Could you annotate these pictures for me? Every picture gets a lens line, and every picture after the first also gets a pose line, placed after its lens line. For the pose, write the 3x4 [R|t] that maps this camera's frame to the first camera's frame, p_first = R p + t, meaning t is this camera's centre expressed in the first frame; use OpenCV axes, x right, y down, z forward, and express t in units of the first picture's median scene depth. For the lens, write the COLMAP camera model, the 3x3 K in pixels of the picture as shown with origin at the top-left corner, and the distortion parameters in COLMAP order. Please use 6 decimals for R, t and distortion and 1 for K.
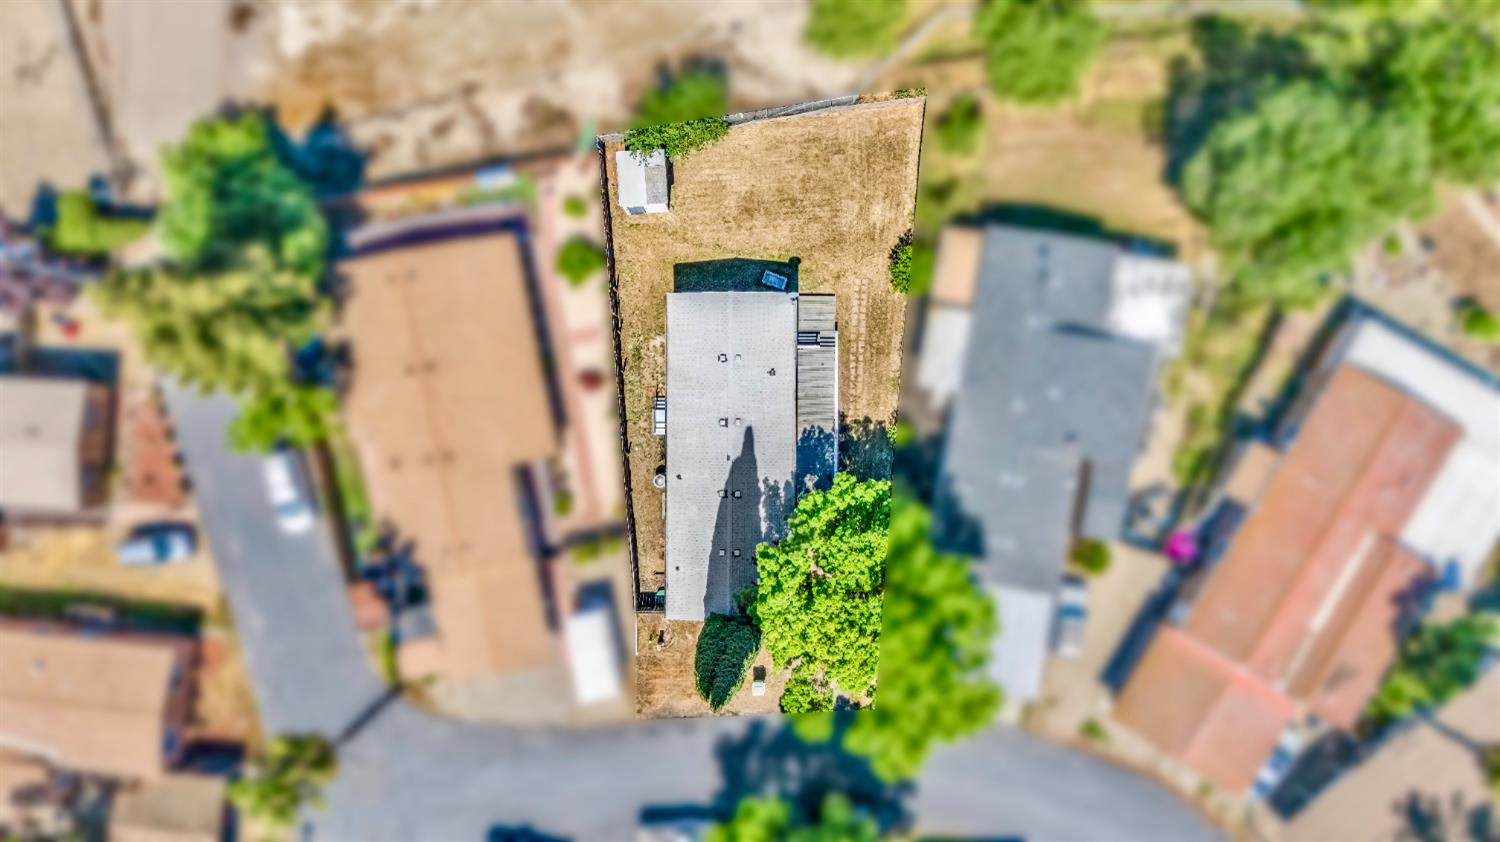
lens RADIAL K [[1109.2, 0, 753.1], [0, 1109.2, 415.0], [0, 0, 1]] dist [0.079581, -0.085998]
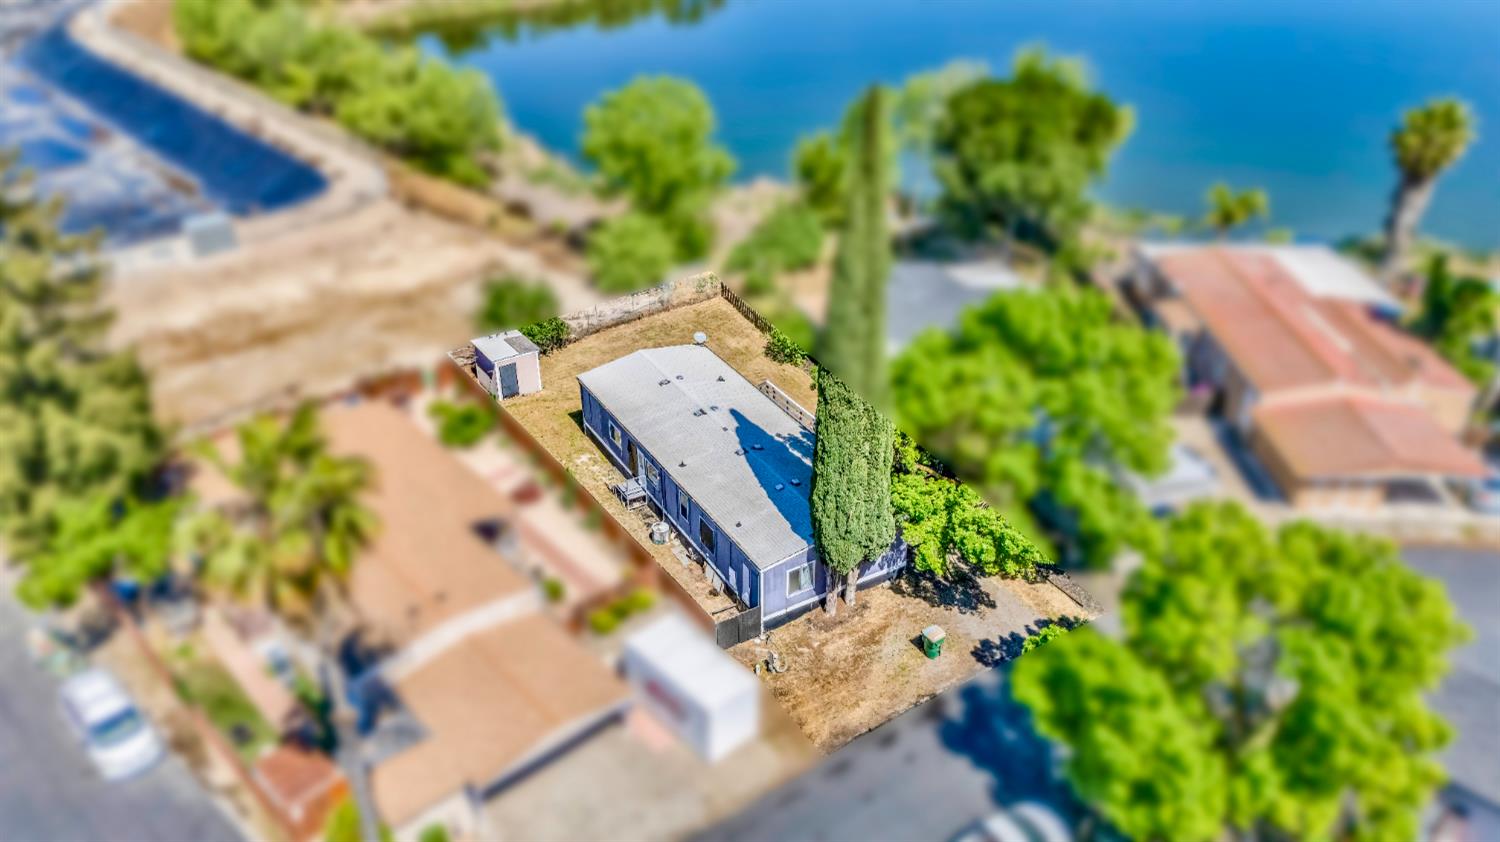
lens RADIAL K [[1109.2, 0, 753.1], [0, 1109.2, 415.0], [0, 0, 1]] dist [0.079581, -0.085998]
pose [[0.860397, -0.227441, 0.456056, -0.355644], [0.508836, 0.433133, -0.743964, 0.618349], [-0.028326, 0.872162, 0.488396, 0.554592]]
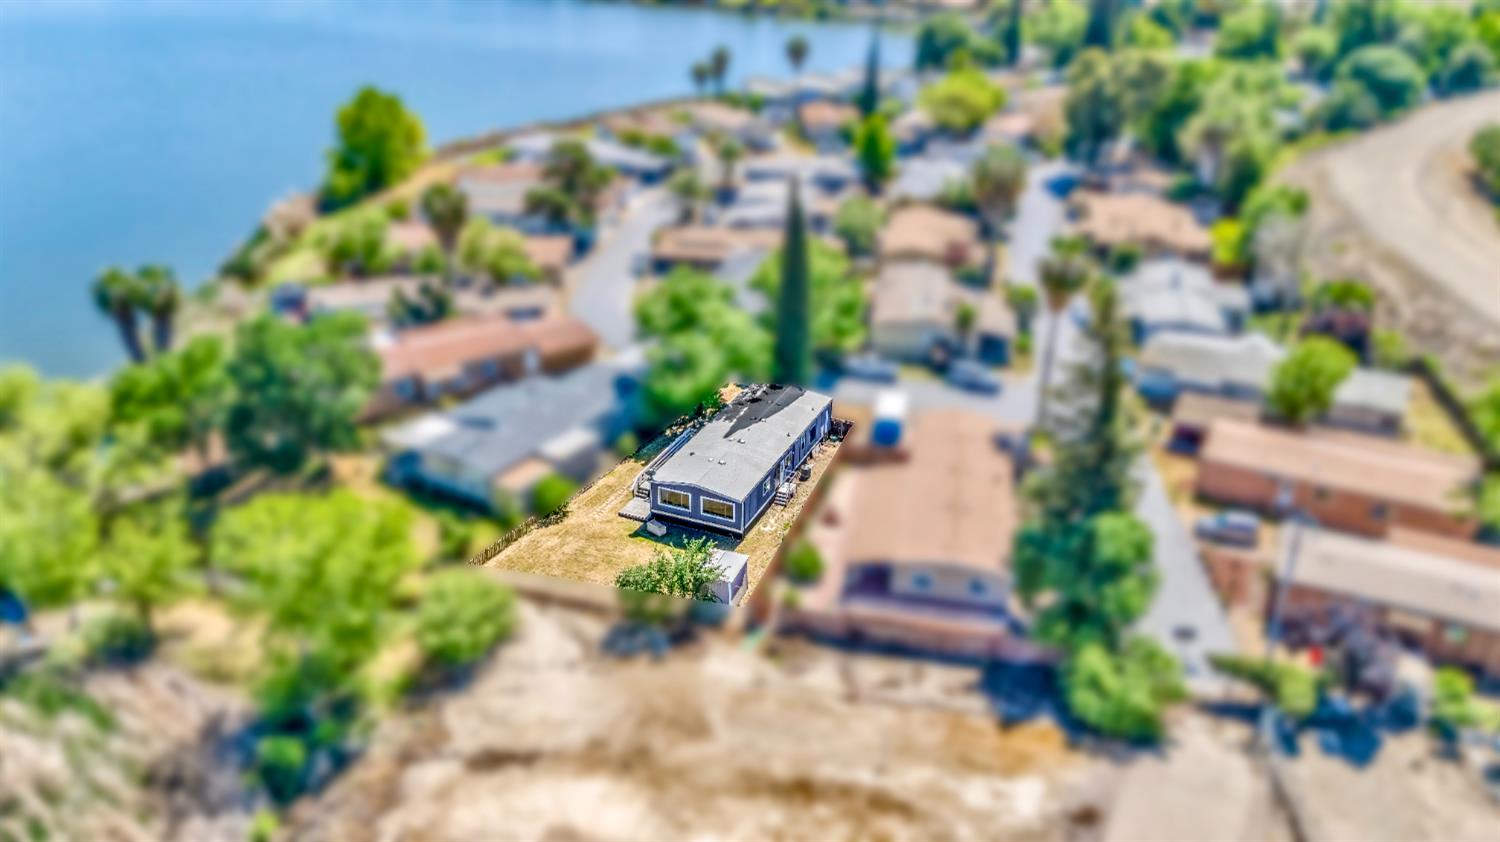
lens RADIAL K [[1109.2, 0, 753.1], [0, 1109.2, 415.0], [0, 0, 1]] dist [0.079581, -0.085998]
pose [[-0.918701, -0.147122, 0.366530, -0.489564], [0.394387, -0.391455, 0.831397, -1.011920], [0.021163, 0.908360, 0.417653, 0.394581]]
